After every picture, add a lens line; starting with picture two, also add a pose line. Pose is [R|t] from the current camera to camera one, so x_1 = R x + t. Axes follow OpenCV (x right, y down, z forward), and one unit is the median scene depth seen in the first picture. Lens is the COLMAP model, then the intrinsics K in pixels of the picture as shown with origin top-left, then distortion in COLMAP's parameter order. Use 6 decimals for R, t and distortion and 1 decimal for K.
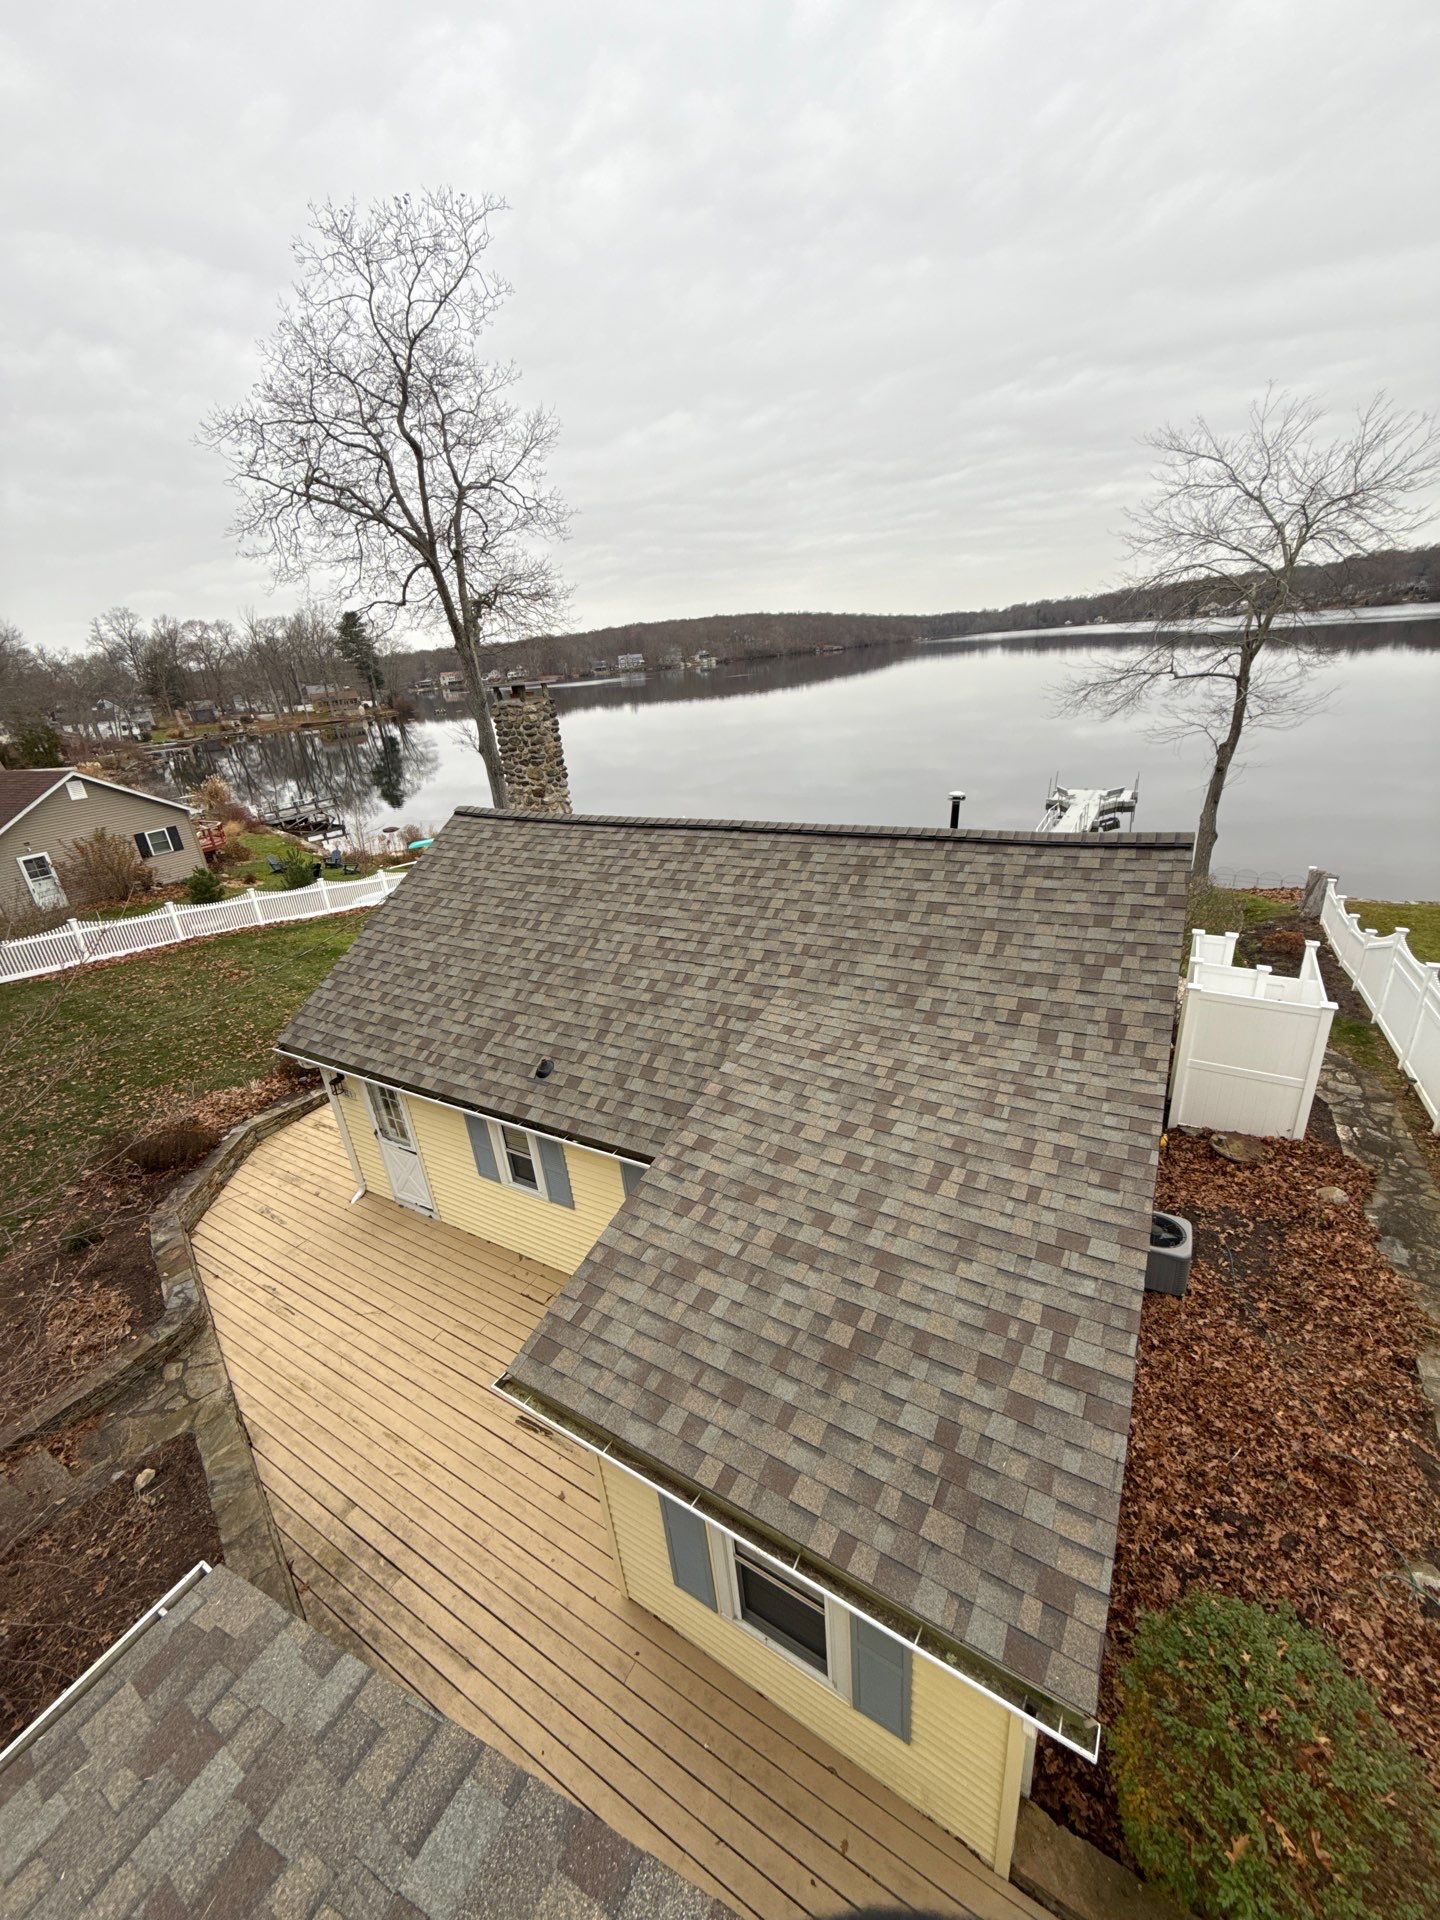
lens RADIAL K [[772.4, 0, 719.4], [0, 772.4, 948.4], [0, 0, 1]] dist [0.002908, -0.000605]
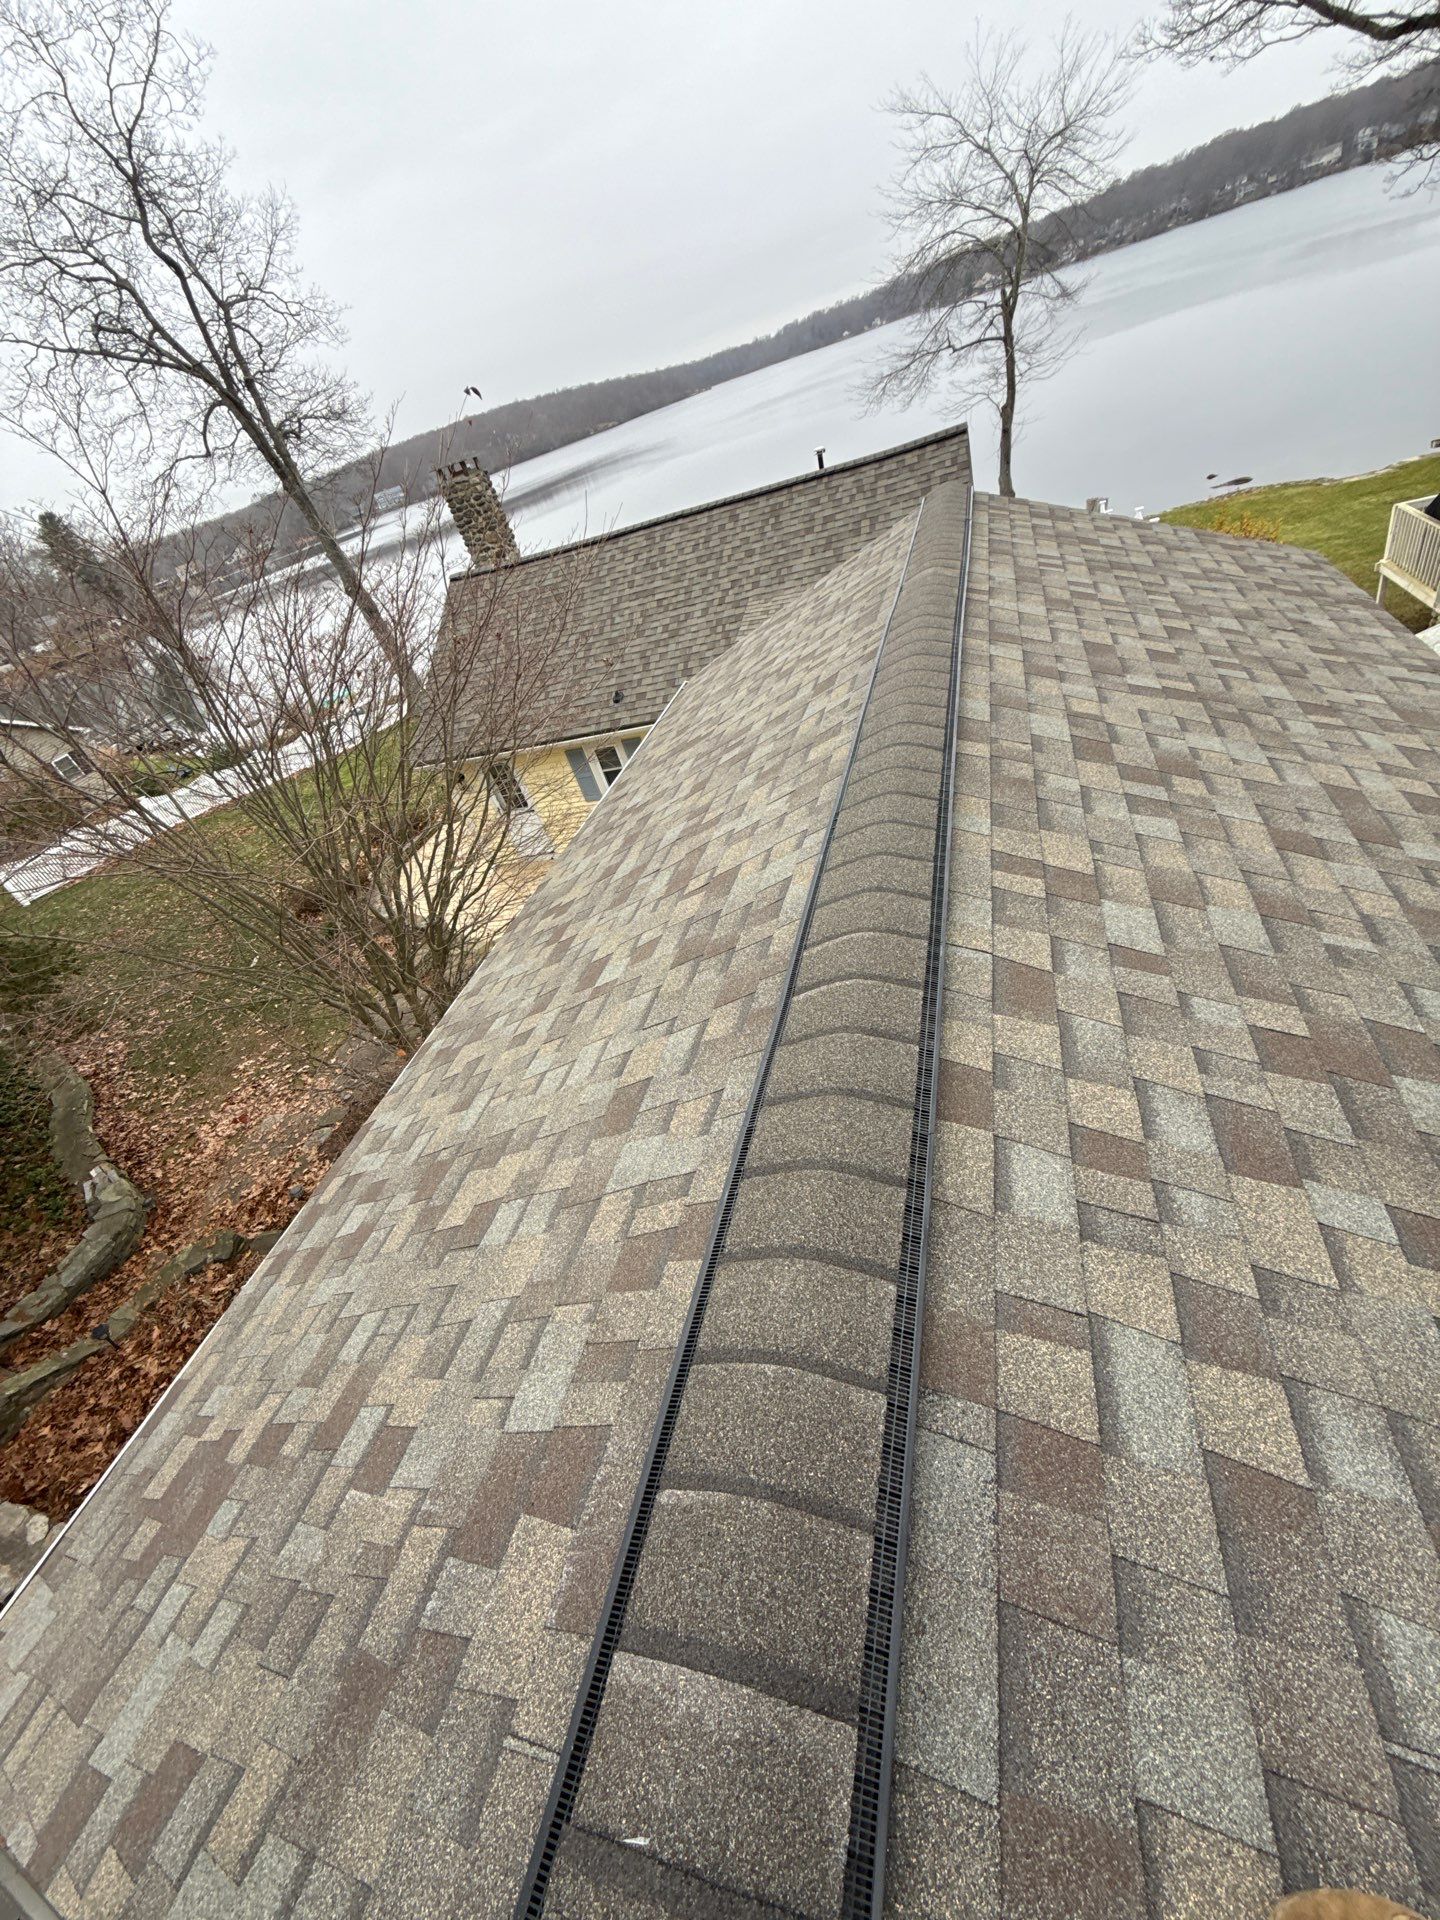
lens RADIAL K [[772.4, 0, 723.2], [0, 772.4, 948.1], [0, 0, 1]] dist [0.002908, -0.000605]
pose [[0.946315, -0.307695, 0.099051, -0.090292], [0.278379, 0.931509, 0.234084, 0.086282], [-0.164294, -0.193943, 0.967157, -0.170940]]
